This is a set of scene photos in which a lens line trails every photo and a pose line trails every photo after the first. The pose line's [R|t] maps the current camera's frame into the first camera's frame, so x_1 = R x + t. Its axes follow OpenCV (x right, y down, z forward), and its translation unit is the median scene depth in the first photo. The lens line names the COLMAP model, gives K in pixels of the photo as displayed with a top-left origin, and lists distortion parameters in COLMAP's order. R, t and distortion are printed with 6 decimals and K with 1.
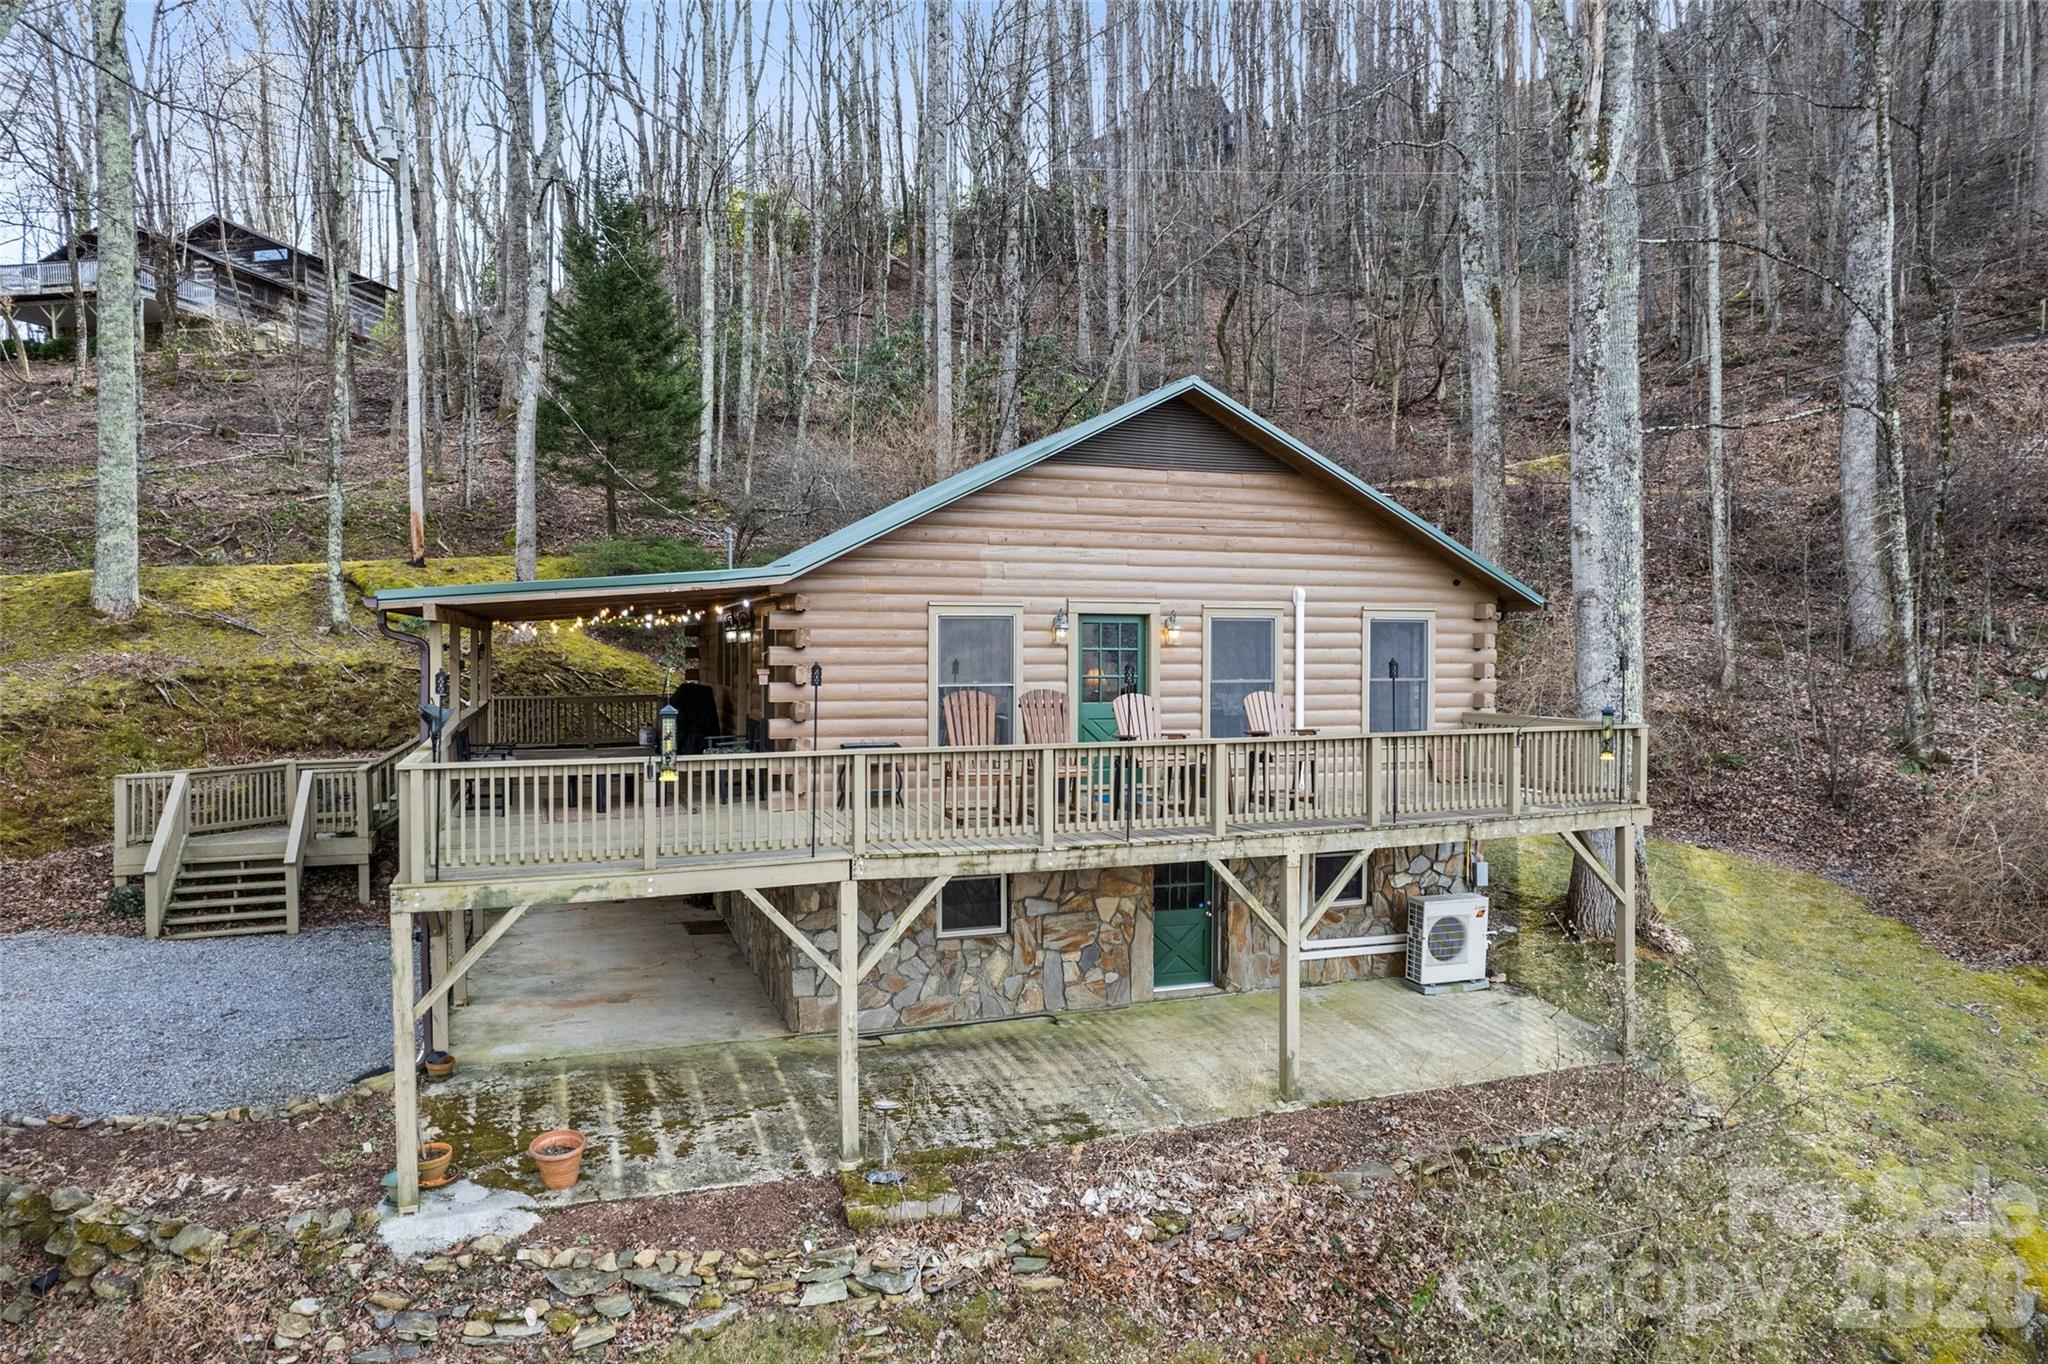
lens RADIAL K [[1298.5, 0, 1023.2], [0, 1298.5, 678.9], [0, 0, 1]] dist [-0.055181, 0.037670]
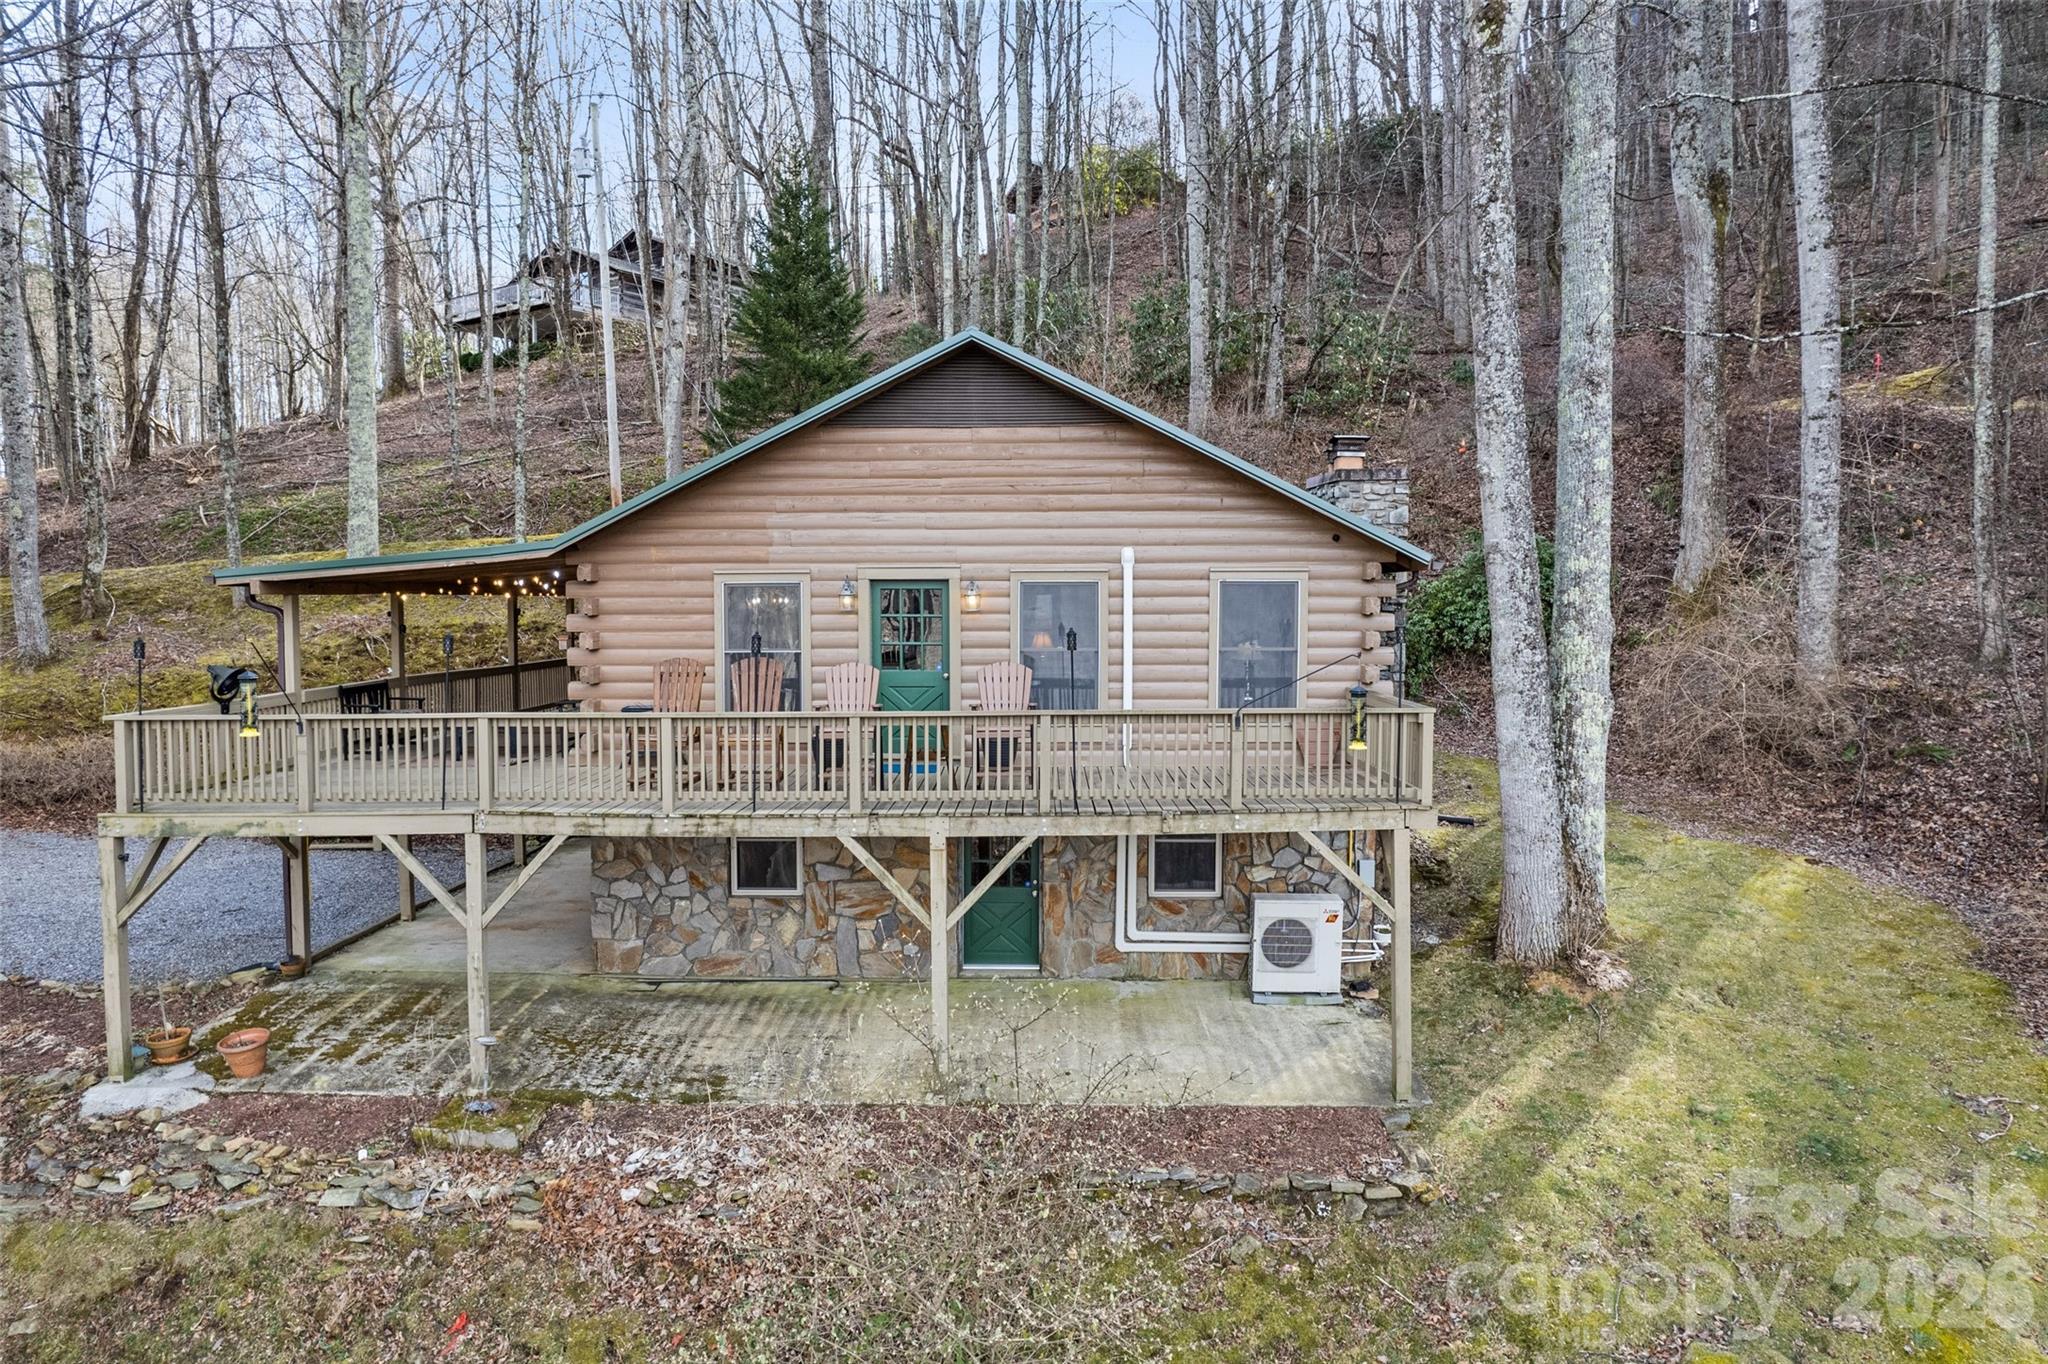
lens RADIAL K [[1298.5, 0, 1029.6], [0, 1298.5, 682.1], [0, 0, 1]] dist [-0.055181, 0.037670]
pose [[0.933341, 0.019971, -0.358434, 0.536970], [-0.006229, 0.999202, 0.039454, -0.012865], [0.358936, -0.034591, 0.932721, 0.129454]]
